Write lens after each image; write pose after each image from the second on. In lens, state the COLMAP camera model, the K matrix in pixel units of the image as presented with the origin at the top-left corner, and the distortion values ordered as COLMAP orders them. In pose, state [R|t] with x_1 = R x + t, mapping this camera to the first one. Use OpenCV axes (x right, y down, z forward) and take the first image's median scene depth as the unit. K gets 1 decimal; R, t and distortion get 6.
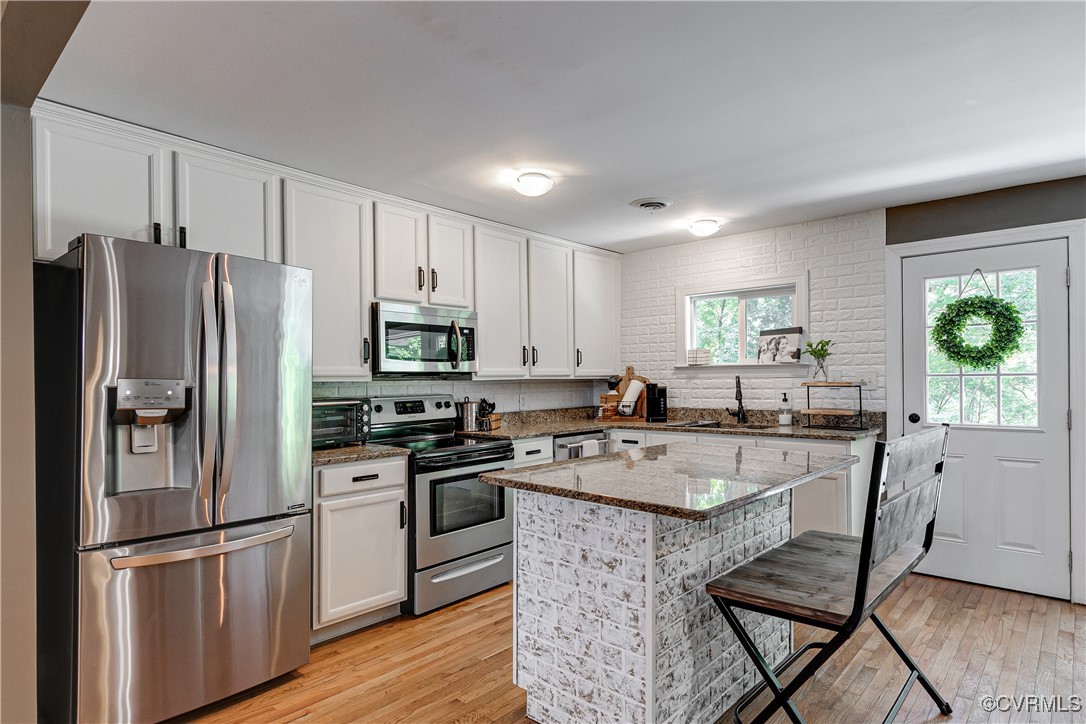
lens RADIAL K [[602.3, 0, 560.2], [0, 602.3, 379.5], [0, 0, 1]] dist [0.004137, 0.000555]
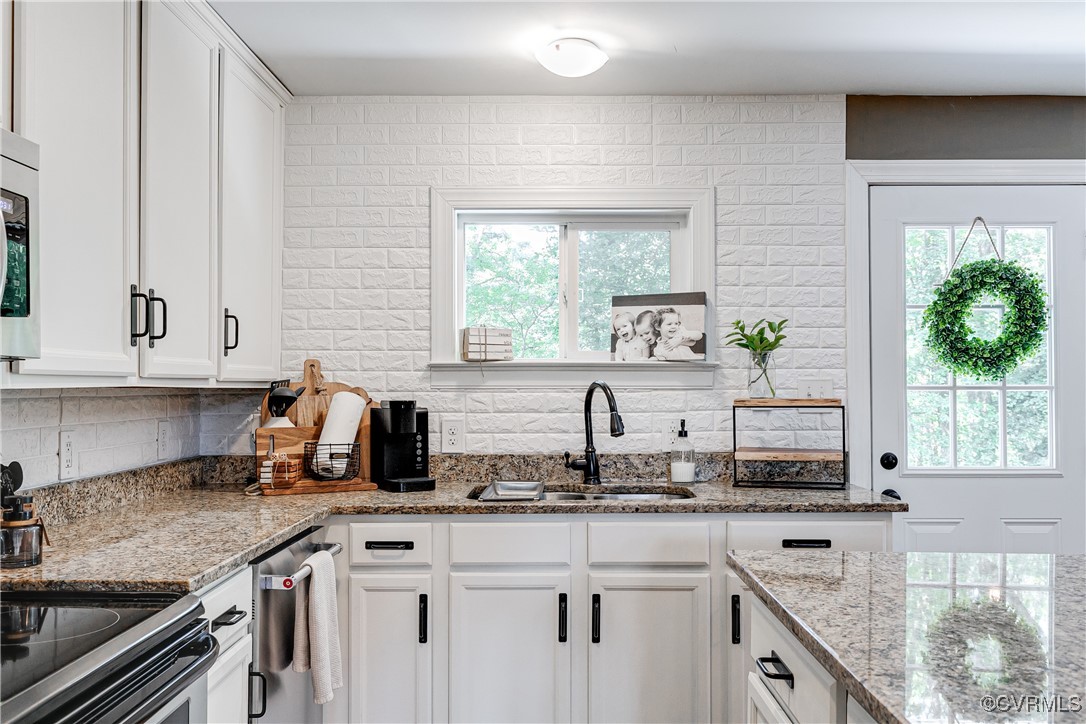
lens RADIAL K [[916.0, 0, 545.3], [0, 916.0, 370.5], [0, 0, 1]] dist [0.013920, -0.001669]
pose [[0.759116, 0.022904, 0.650553, -0.237921], [-0.006410, 0.999595, -0.027713, 0.003291], [-0.650924, 0.016867, 0.758955, 0.531238]]
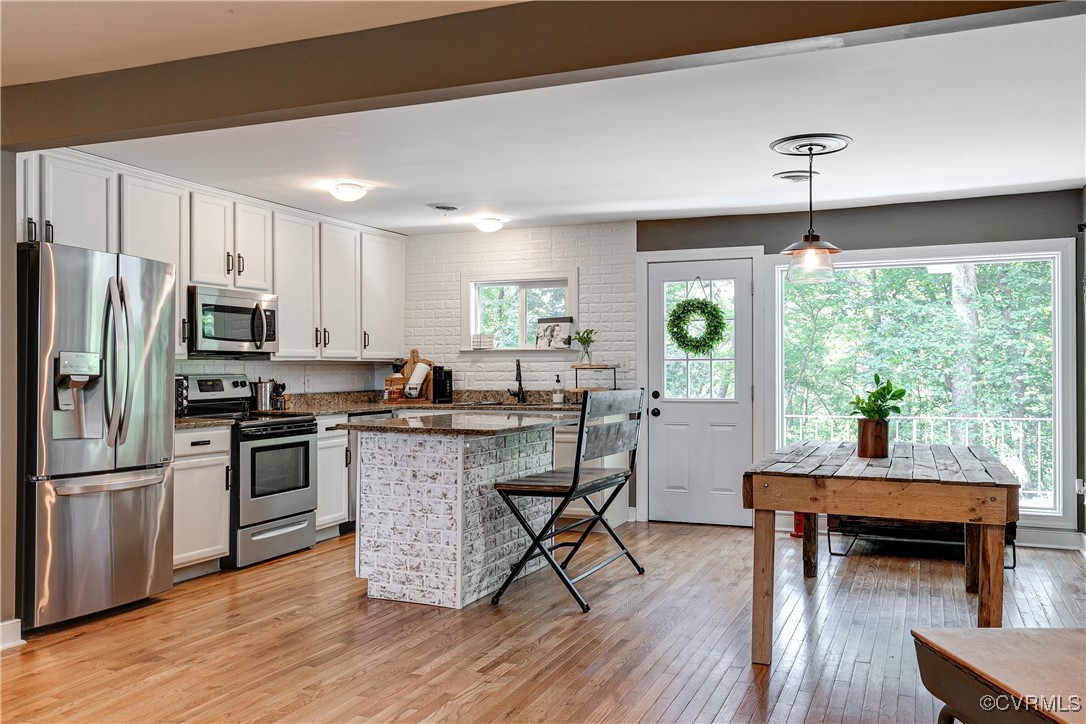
lens RADIAL K [[913.8, 0, 571.4], [0, 913.8, 369.9], [0, 0, 1]] dist [0.049698, 0.000685]
pose [[0.943688, 0.007031, 0.330763, -0.184719], [-0.006326, 0.999975, -0.003208, 0.020152], [-0.330777, 0.000934, 0.943708, -0.679871]]
